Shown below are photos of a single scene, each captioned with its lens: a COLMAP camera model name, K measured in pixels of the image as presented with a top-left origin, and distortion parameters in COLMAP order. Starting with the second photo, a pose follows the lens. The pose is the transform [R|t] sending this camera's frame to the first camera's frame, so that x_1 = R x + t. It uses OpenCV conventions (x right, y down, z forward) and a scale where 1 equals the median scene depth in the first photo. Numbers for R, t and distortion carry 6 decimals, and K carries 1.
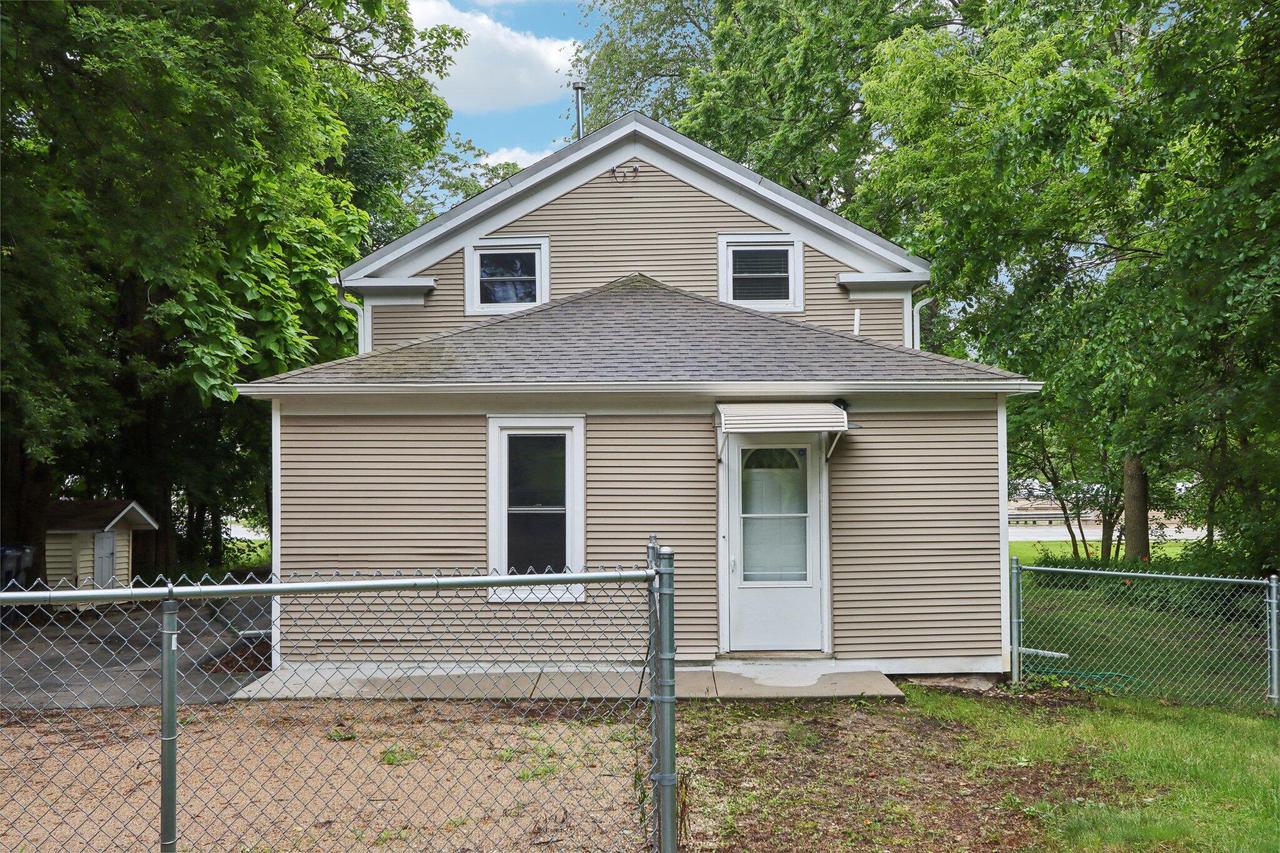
lens RADIAL K [[1241.5, 0, 640.0], [0, 1241.5, 426.5], [0, 0, 1]] dist [0.006161, 0.012154]
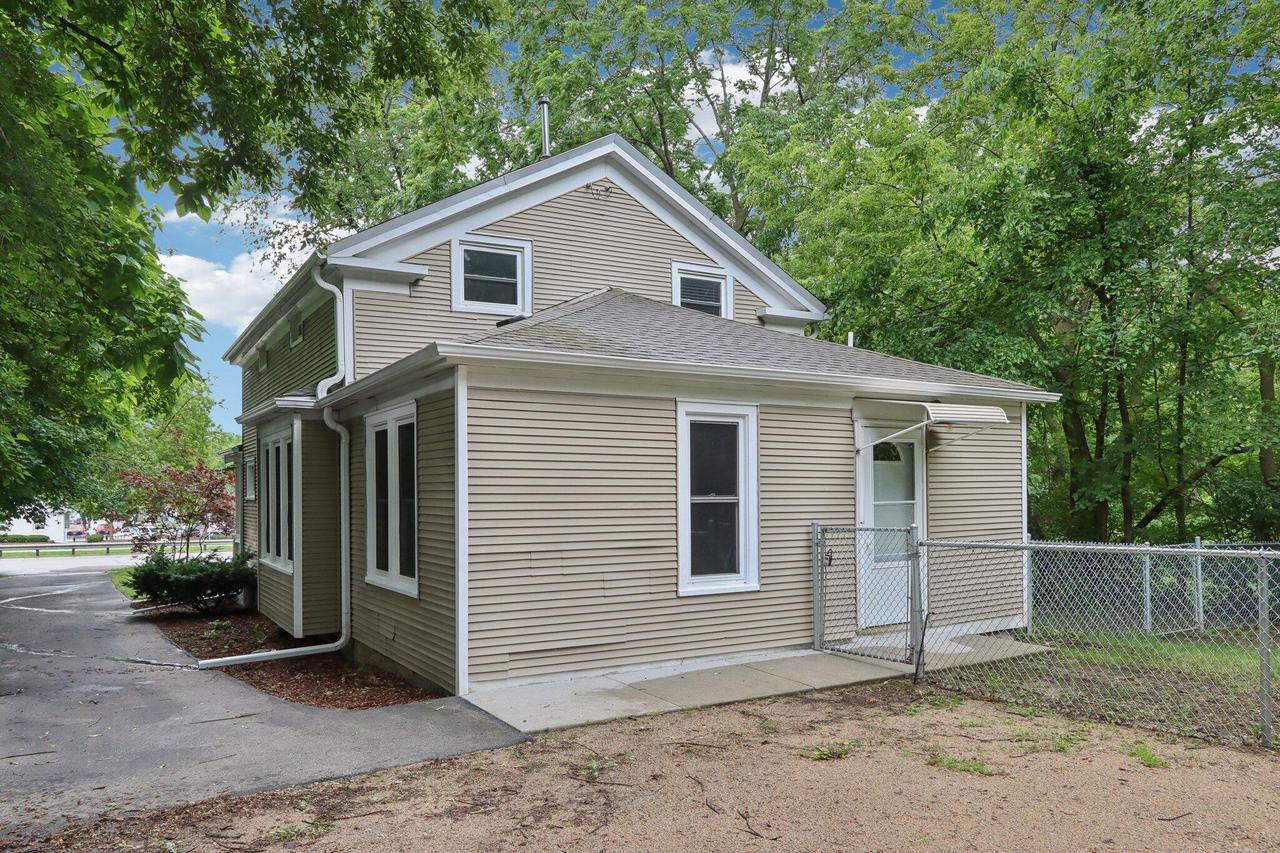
lens RADIAL K [[906.0, 0, 642.7], [0, 906.0, 490.7], [0, 0, 1]] dist [-0.002702, -0.001267]
pose [[0.853371, -0.000543, 0.521304, -0.499934], [-0.008641, 0.999847, 0.015187, 0.050110], [-0.521233, -0.017464, 0.853236, 0.421722]]
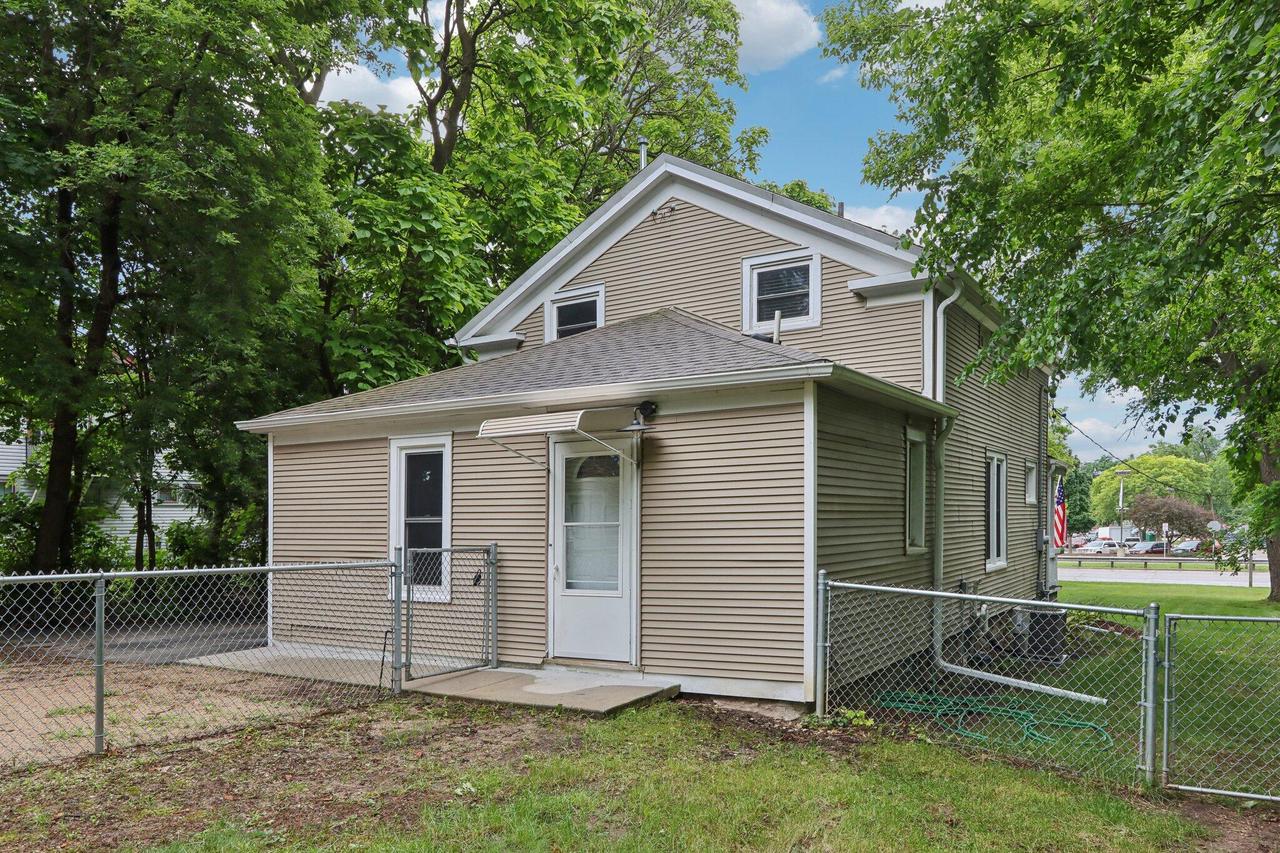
lens RADIAL K [[982.7, 0, 641.6], [0, 982.7, 524.2], [0, 0, 1]] dist [-0.002473, -0.000324]
pose [[0.846898, -0.003199, -0.531746, 0.552517], [0.021128, 0.999395, 0.027639, 0.050435], [0.531336, -0.034642, 0.846453, 0.351981]]
